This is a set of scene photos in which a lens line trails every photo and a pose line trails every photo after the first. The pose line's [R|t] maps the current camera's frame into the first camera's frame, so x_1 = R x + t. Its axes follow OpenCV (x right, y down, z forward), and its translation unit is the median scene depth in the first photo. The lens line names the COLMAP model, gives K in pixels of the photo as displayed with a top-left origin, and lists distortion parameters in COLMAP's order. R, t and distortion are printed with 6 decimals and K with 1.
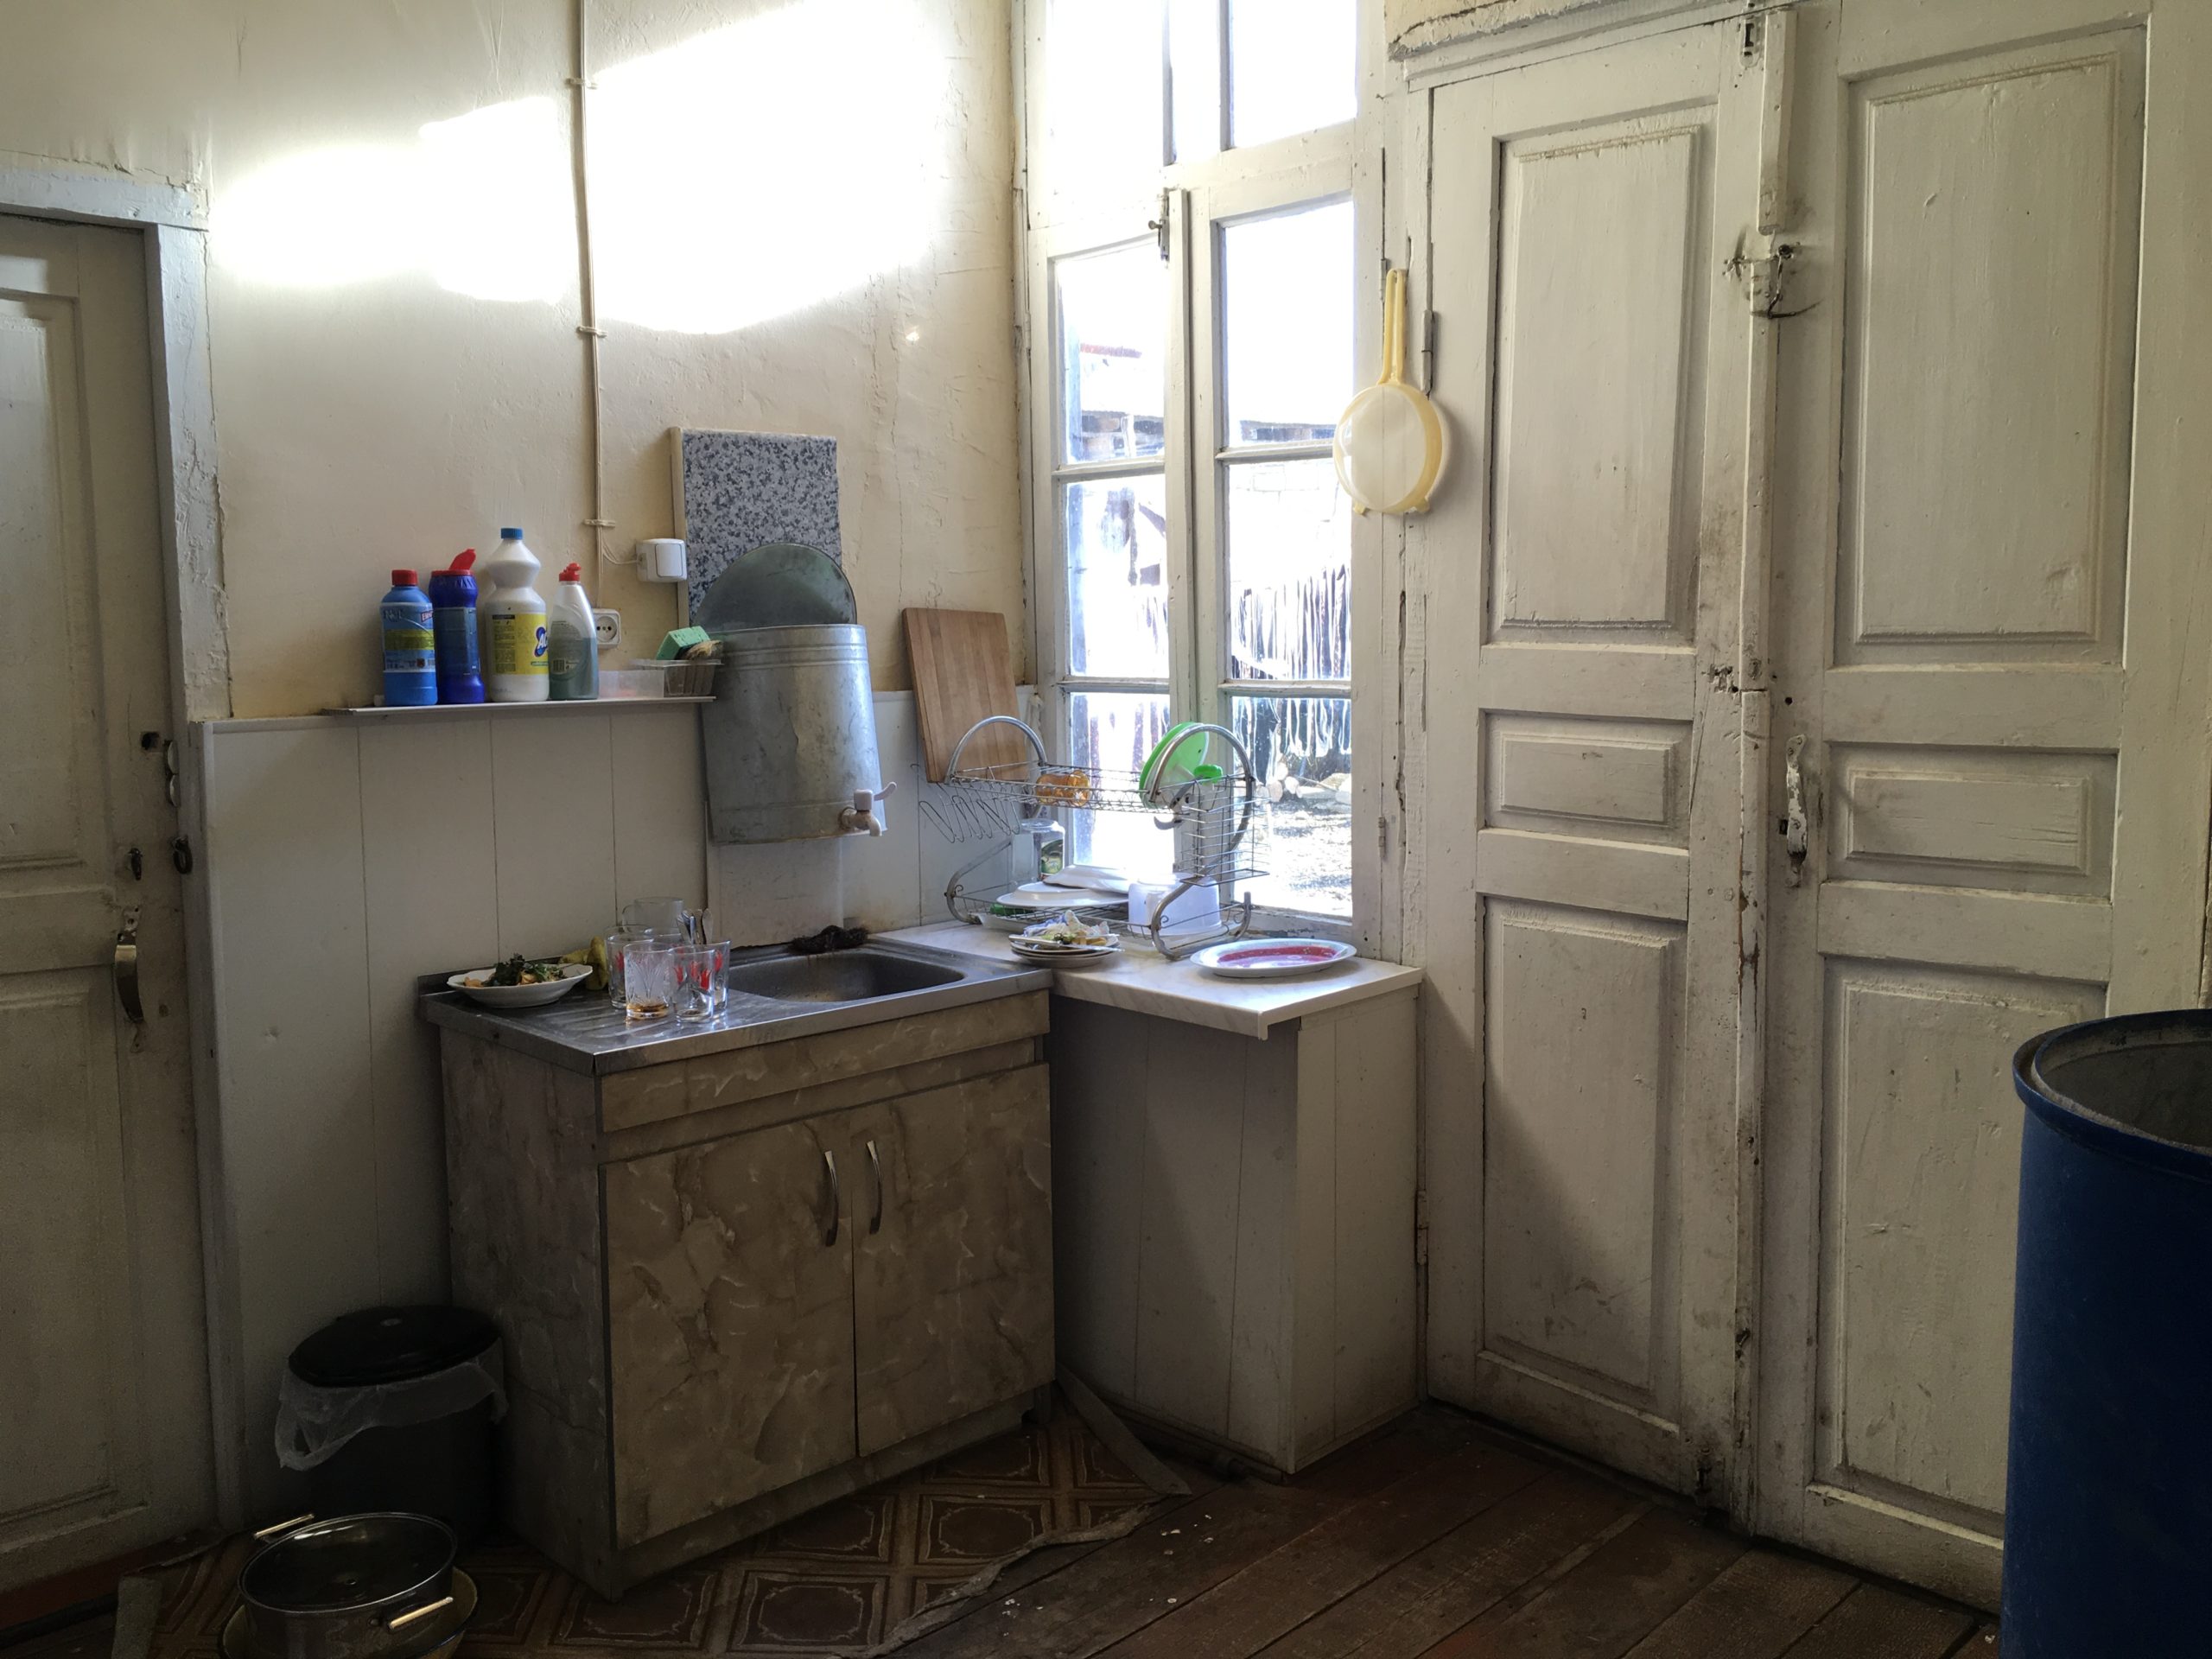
lens RADIAL K [[1871.8, 0, 1116.0], [0, 1871.8, 825.2], [0, 0, 1]] dist [0.064545, -0.057818]
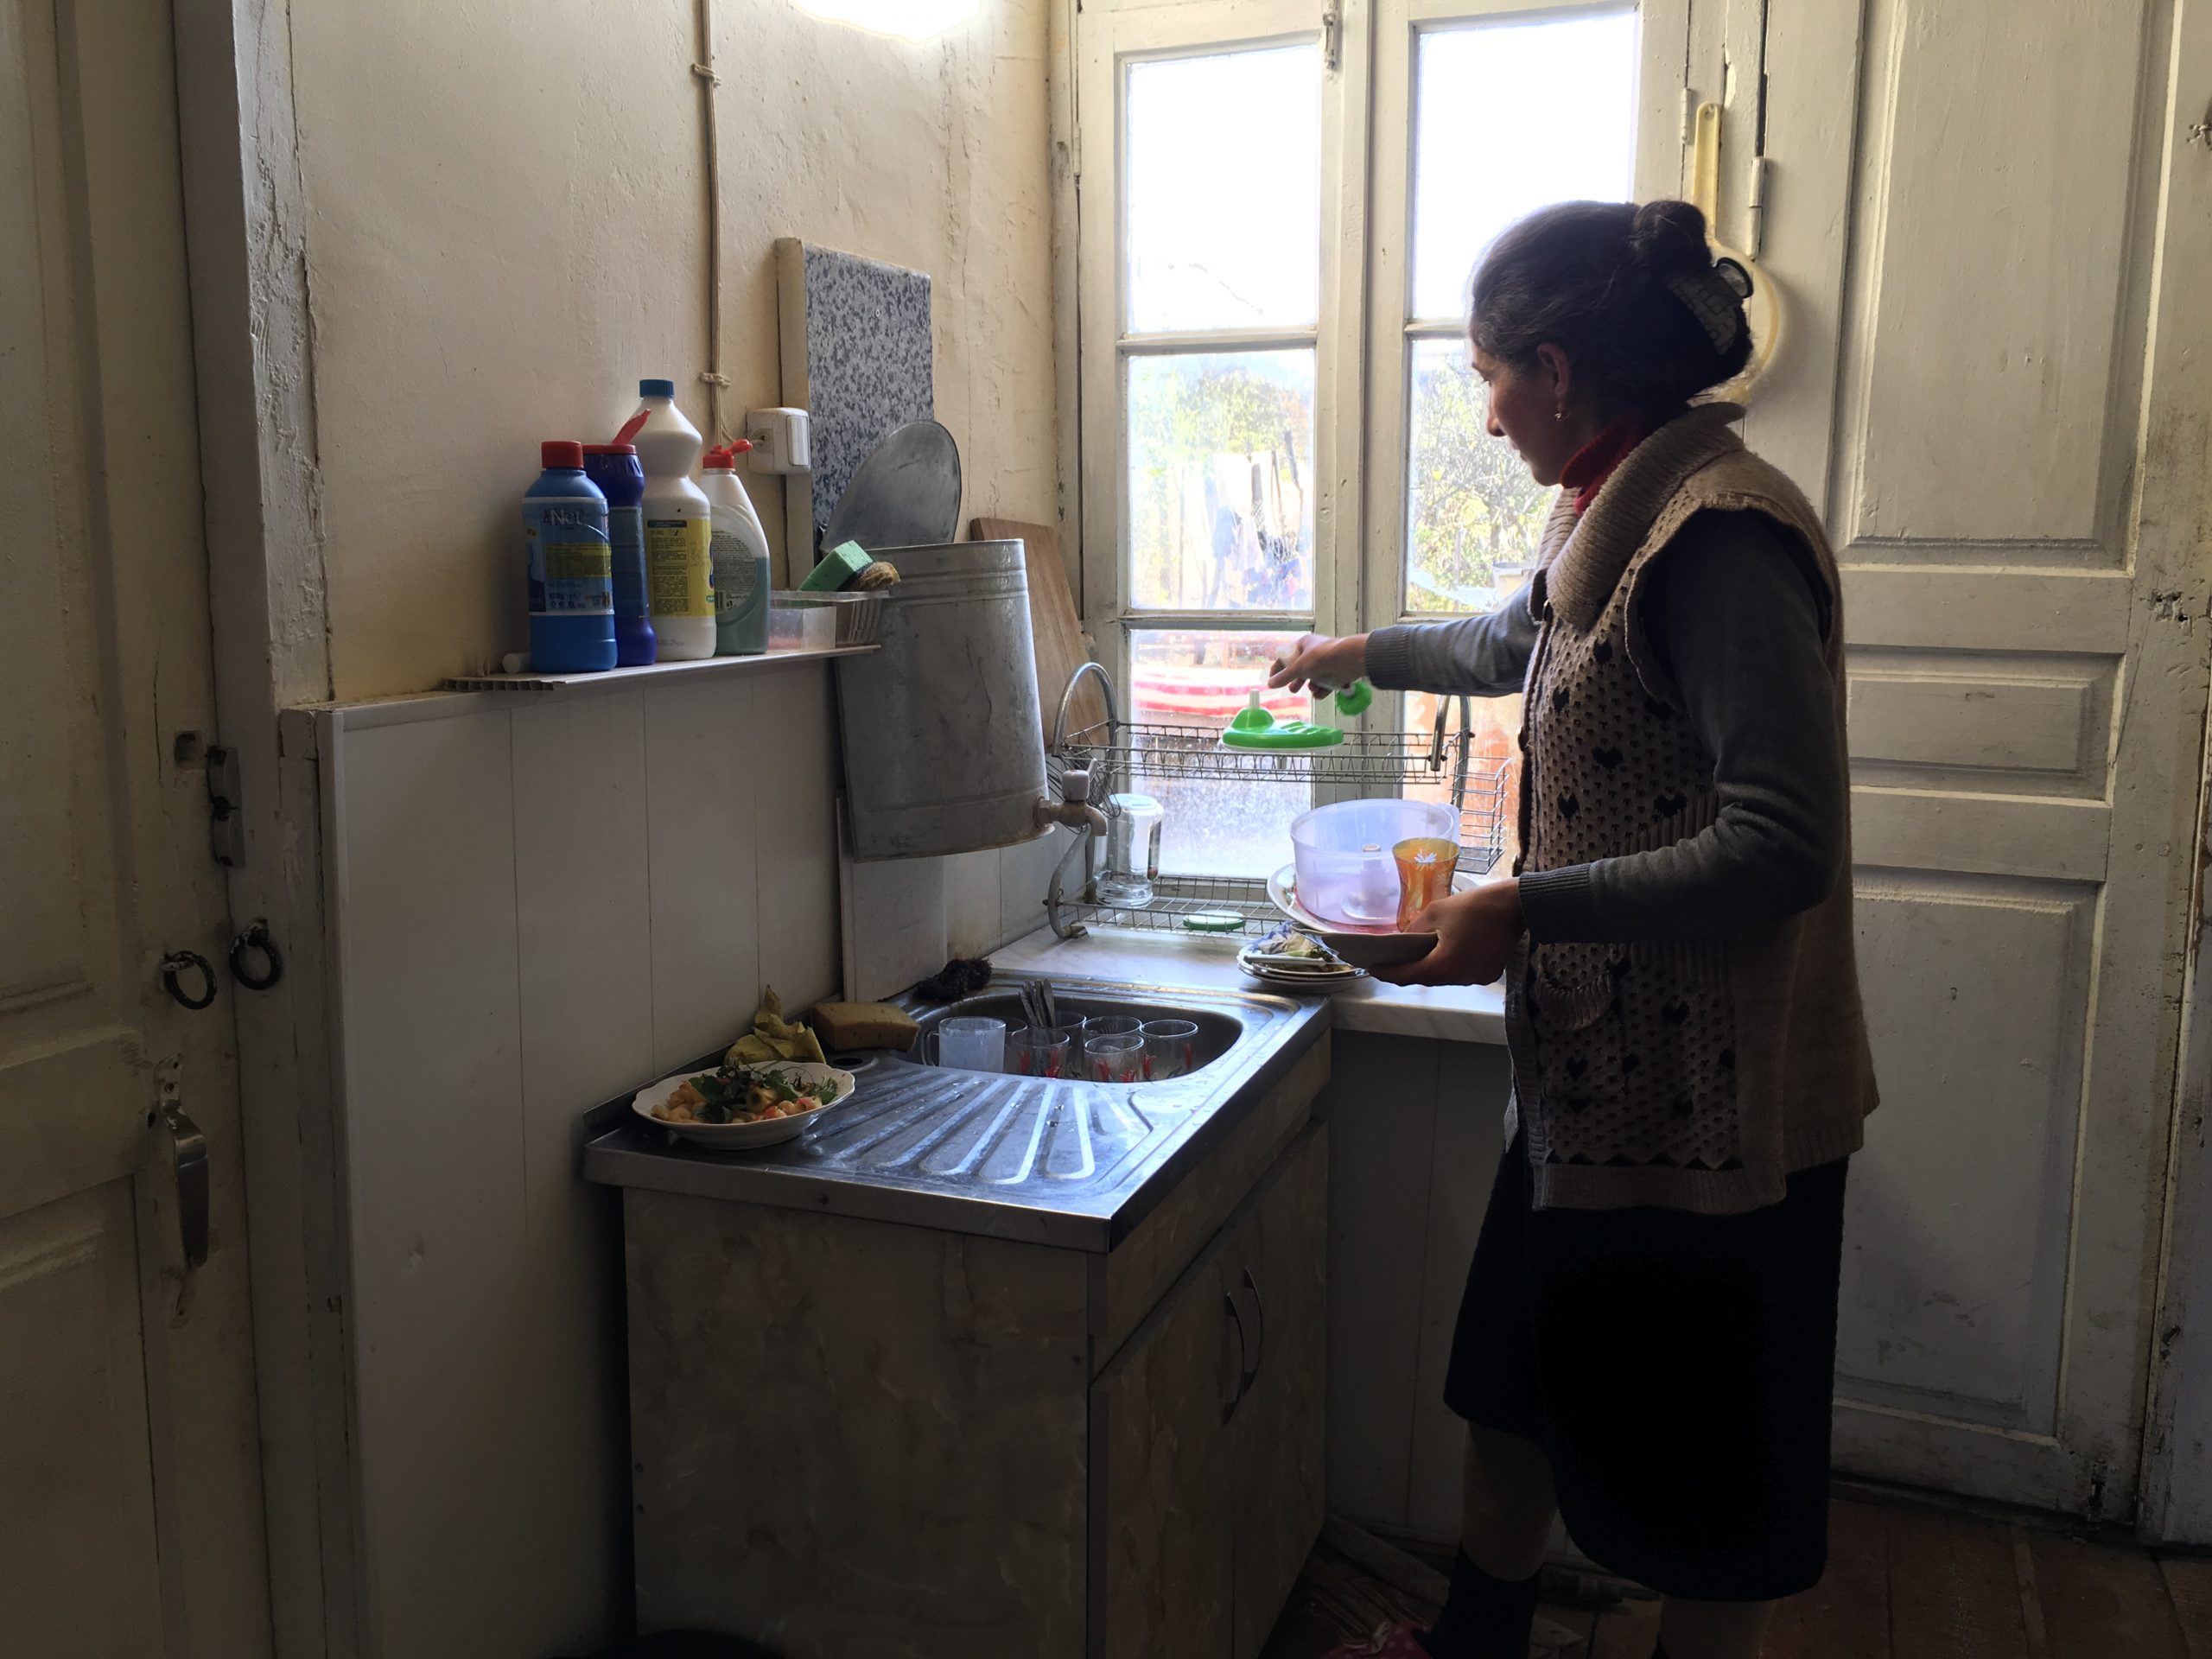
lens RADIAL K [[1871.8, 0, 1101.8], [0, 1871.8, 824.5], [0, 0, 1]] dist [0.064545, -0.057818]
pose [[0.901514, -0.057584, 0.428902, -0.476307], [0.040306, 0.997972, 0.049269, -0.036675], [-0.430870, -0.027129, 0.902006, 0.381671]]
